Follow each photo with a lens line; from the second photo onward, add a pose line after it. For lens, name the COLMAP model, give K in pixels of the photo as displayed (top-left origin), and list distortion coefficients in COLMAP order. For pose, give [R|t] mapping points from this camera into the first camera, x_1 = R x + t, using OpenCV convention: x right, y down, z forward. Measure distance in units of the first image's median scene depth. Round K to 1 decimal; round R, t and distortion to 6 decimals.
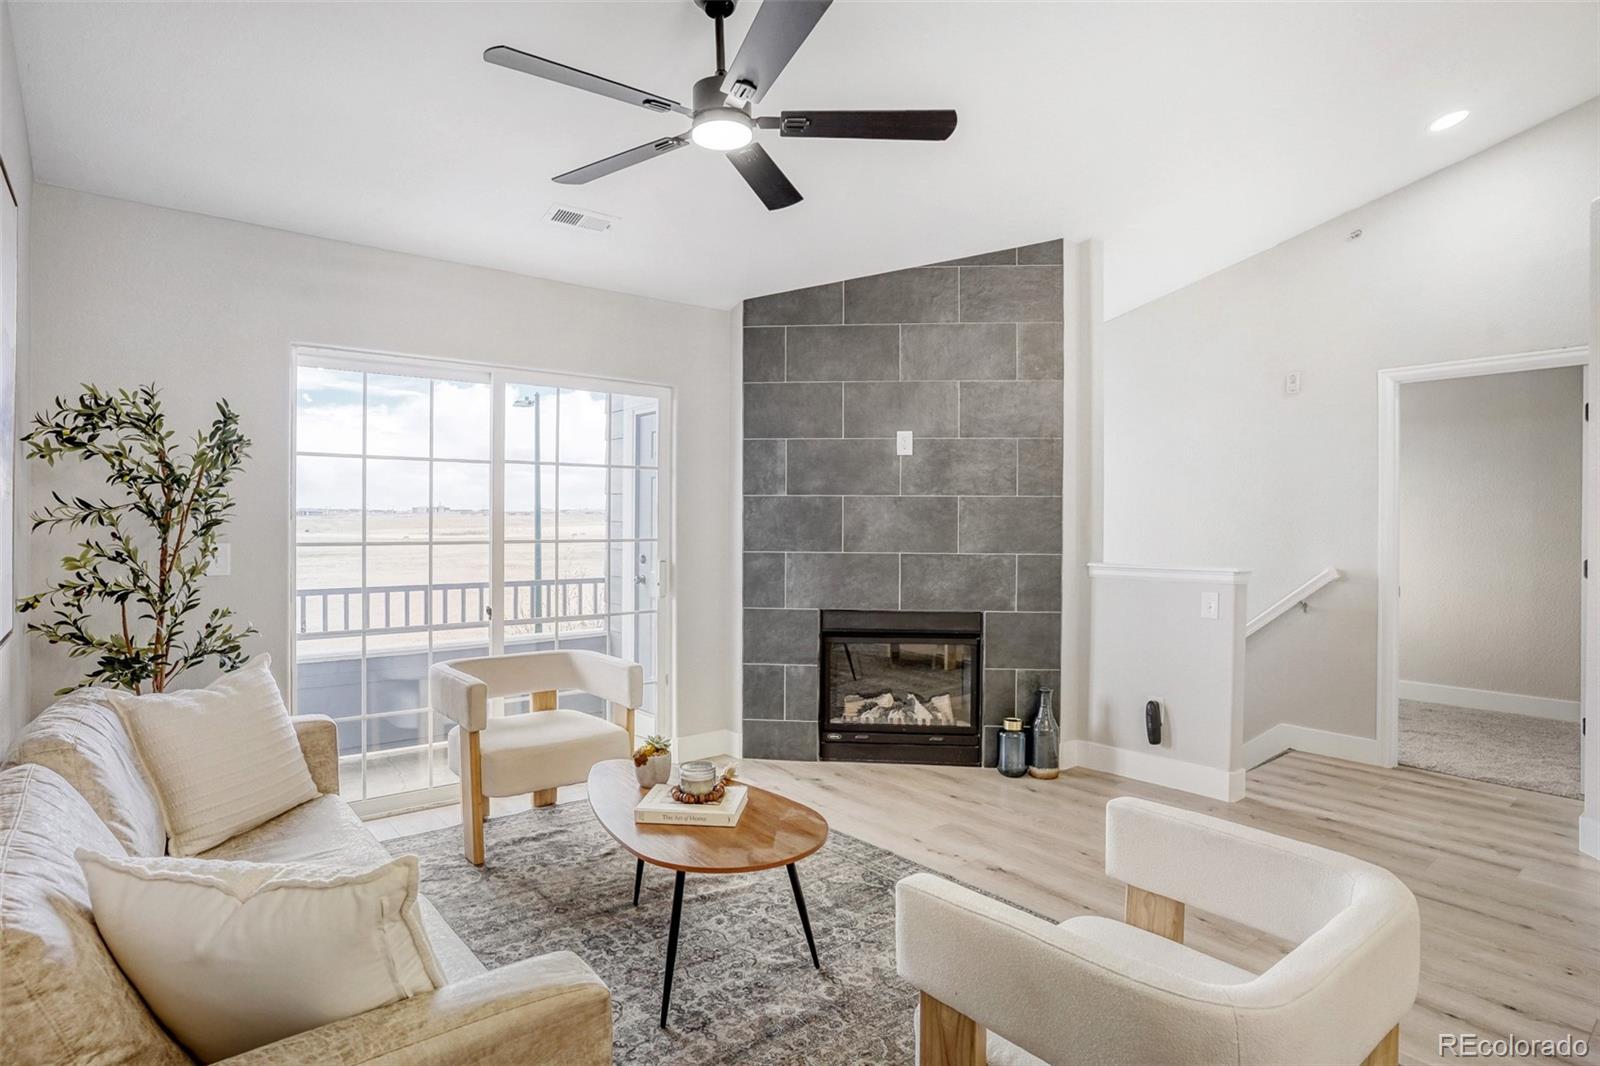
lens RADIAL K [[855.3, 0, 777.7], [0, 855.3, 521.9], [0, 0, 1]] dist [-0.067088, 0.036814]
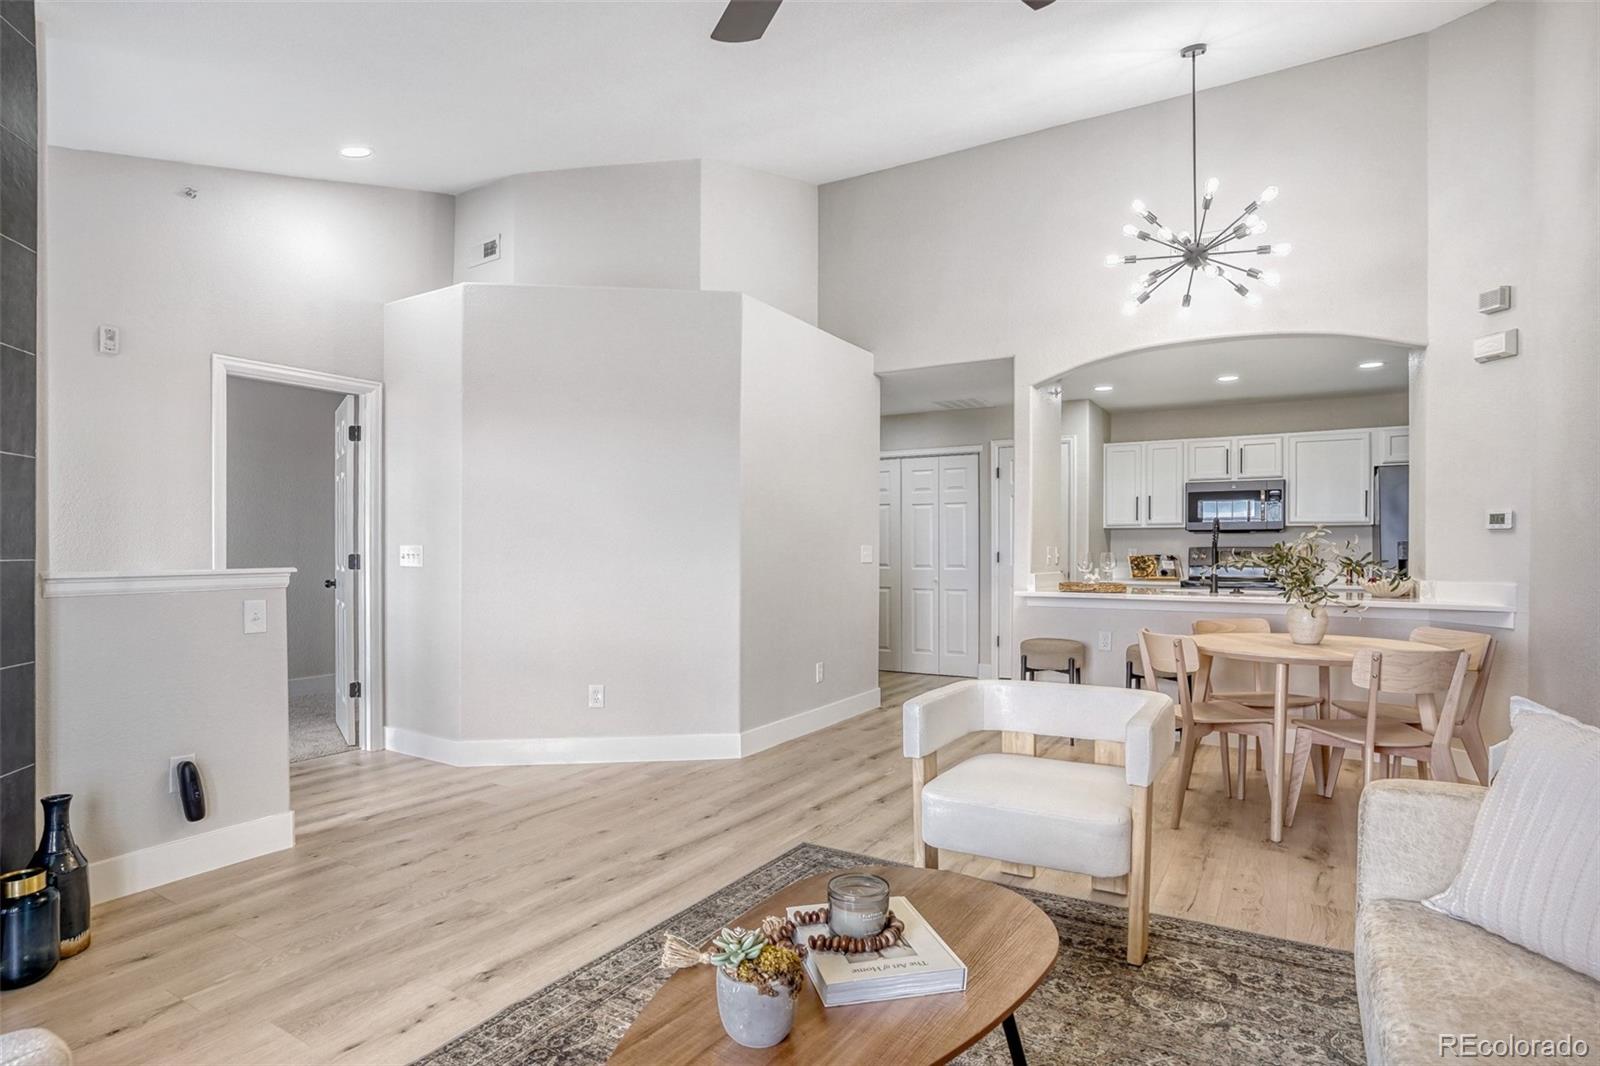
lens RADIAL K [[855.3, 0, 794.7], [0, 855.3, 558.7], [0, 0, 1]] dist [-0.067088, 0.036814]
pose [[-0.352260, -0.013903, 0.935799, -0.360011], [0.001553, 0.999880, 0.015439, 0.029742], [-0.935901, 0.006892, -0.352196, 0.714123]]
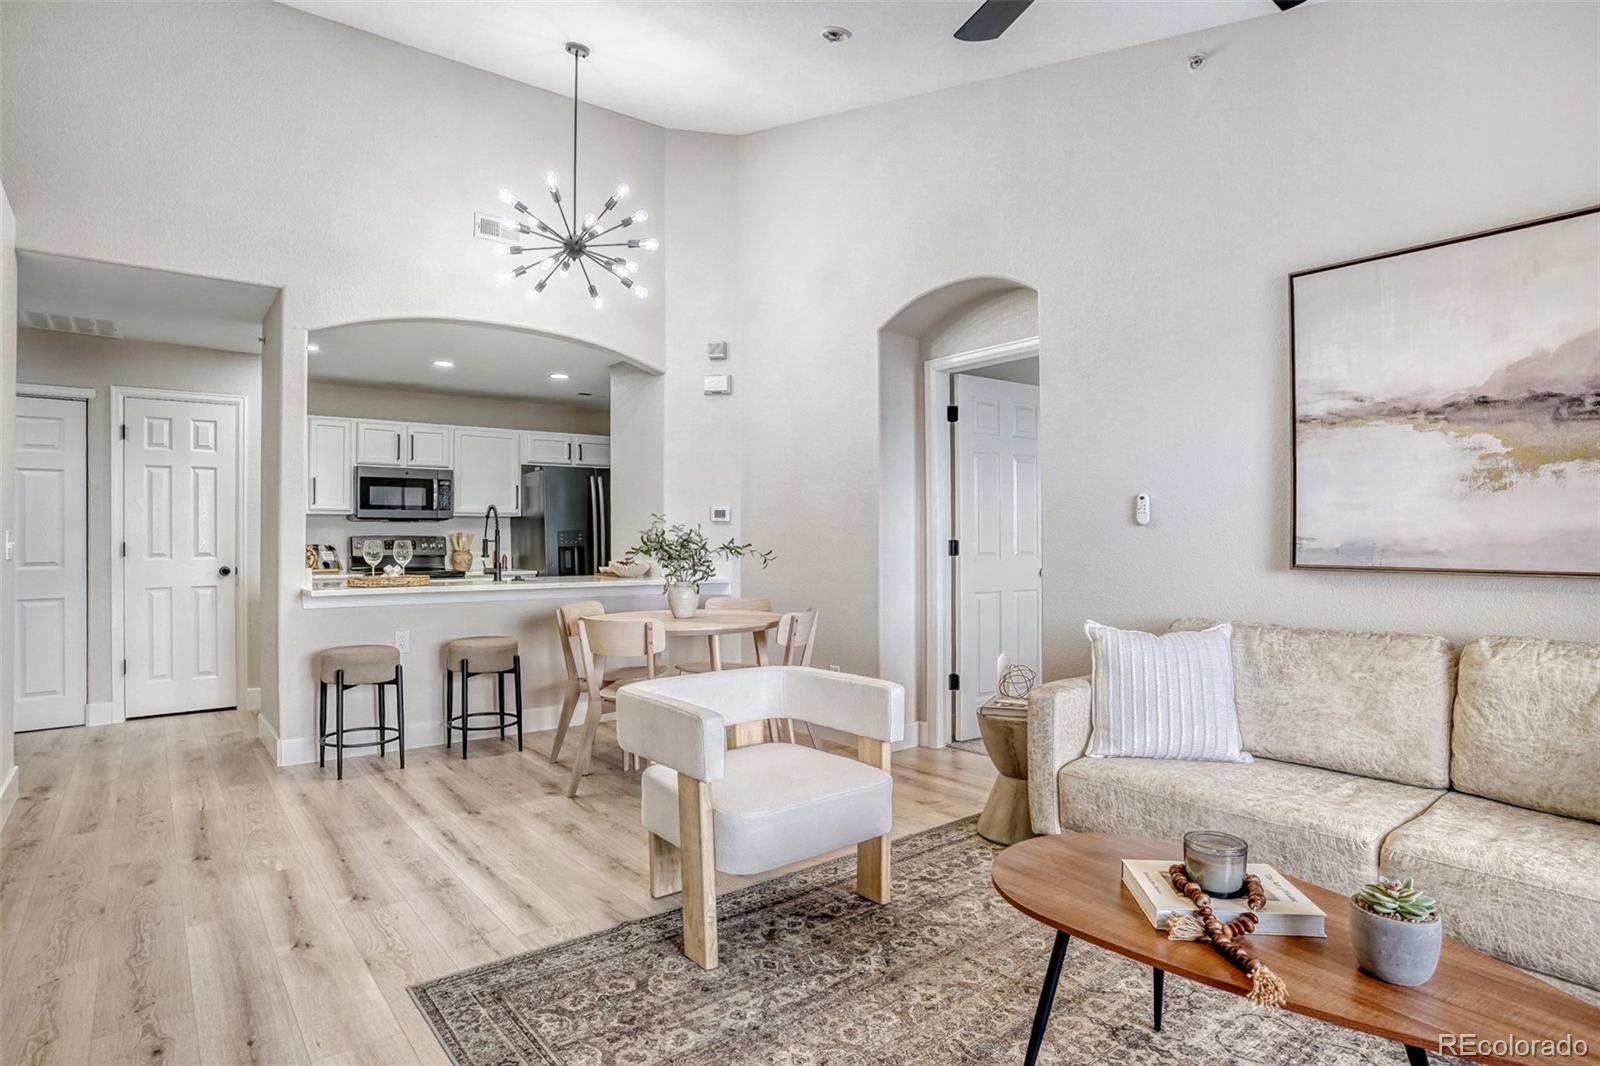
lens RADIAL K [[855.3, 0, 794.0], [0, 855.3, 532.6], [0, 0, 1]] dist [-0.067088, 0.036814]
pose [[-0.999972, 0.000229, -0.007519, 0.127527], [0.000268, 0.999987, -0.005147, 0.035528], [0.007518, -0.005149, -0.999958, 0.928063]]
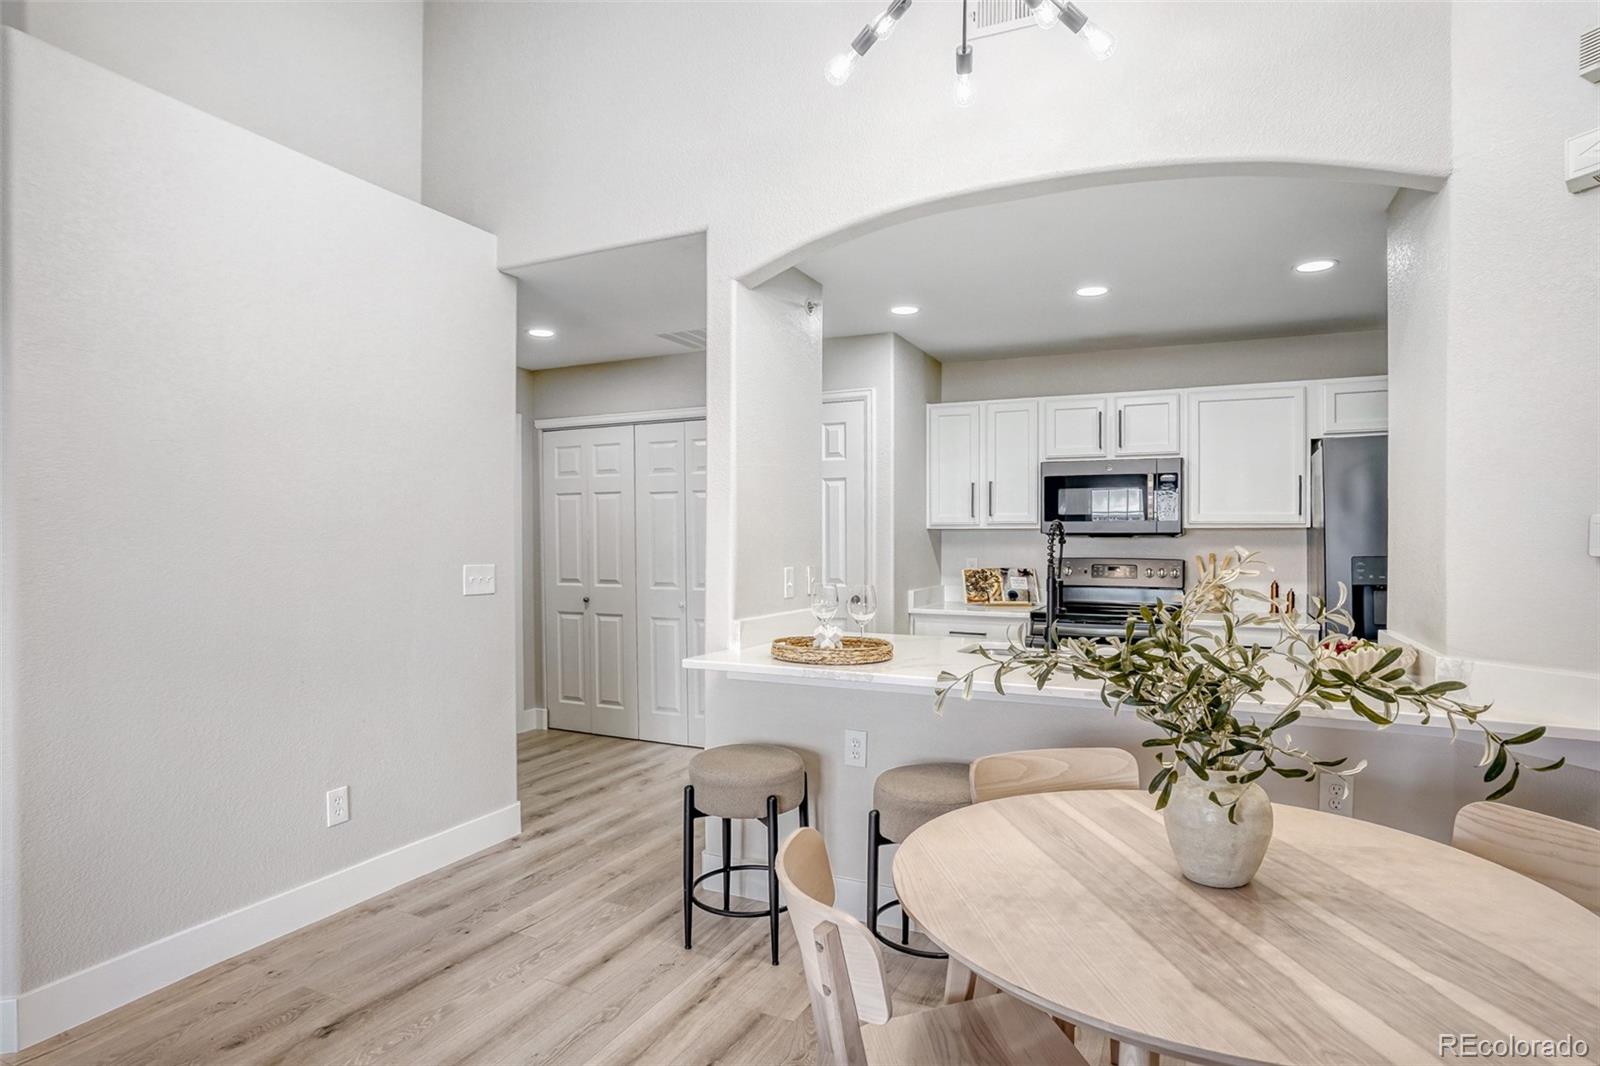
lens RADIAL K [[855.3, 0, 805.4], [0, 855.3, 537.4], [0, 0, 1]] dist [-0.067088, 0.036814]
pose [[-0.442132, -0.007167, 0.896921, 0.041290], [-0.000429, 0.999970, 0.007779, -0.001270], [-0.896950, 0.003055, -0.442122, 0.201892]]
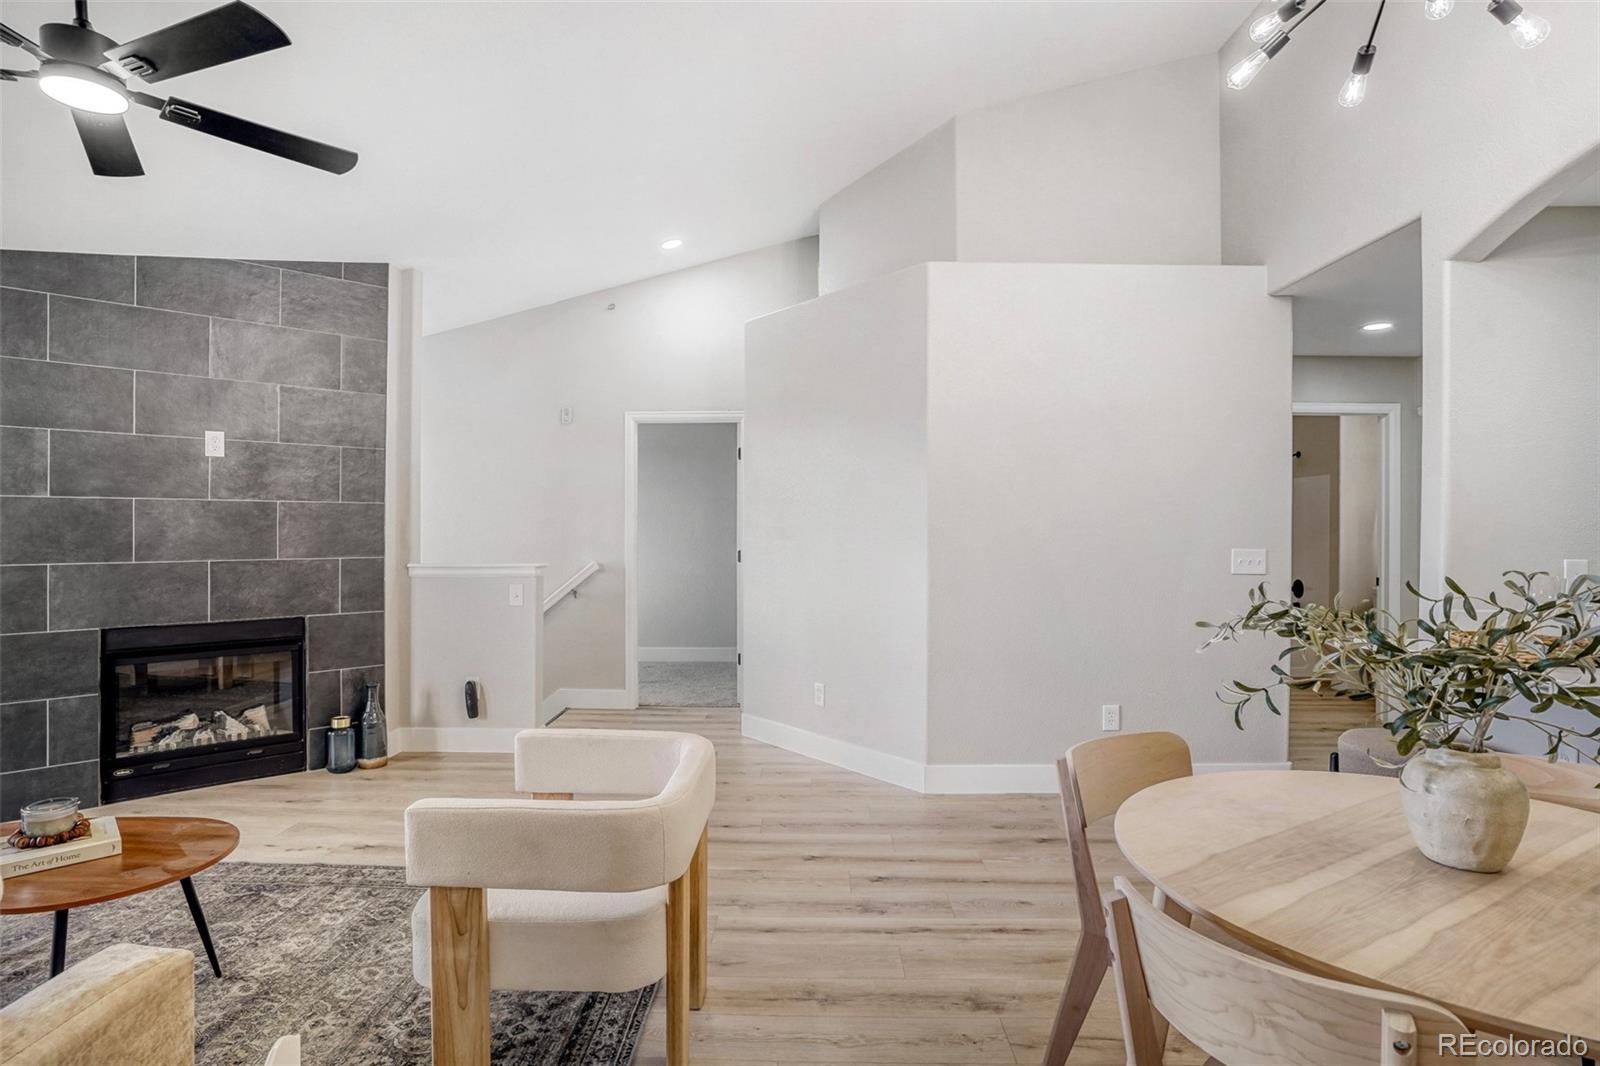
lens RADIAL K [[855.3, 0, 796.6], [0, 855.3, 524.5], [0, 0, 1]] dist [-0.067088, 0.036814]
pose [[0.641555, -0.002074, 0.767074, -0.146894], [0.005835, 0.999981, -0.002177, 0.002520], [-0.767054, 0.005873, 0.641555, -0.083018]]
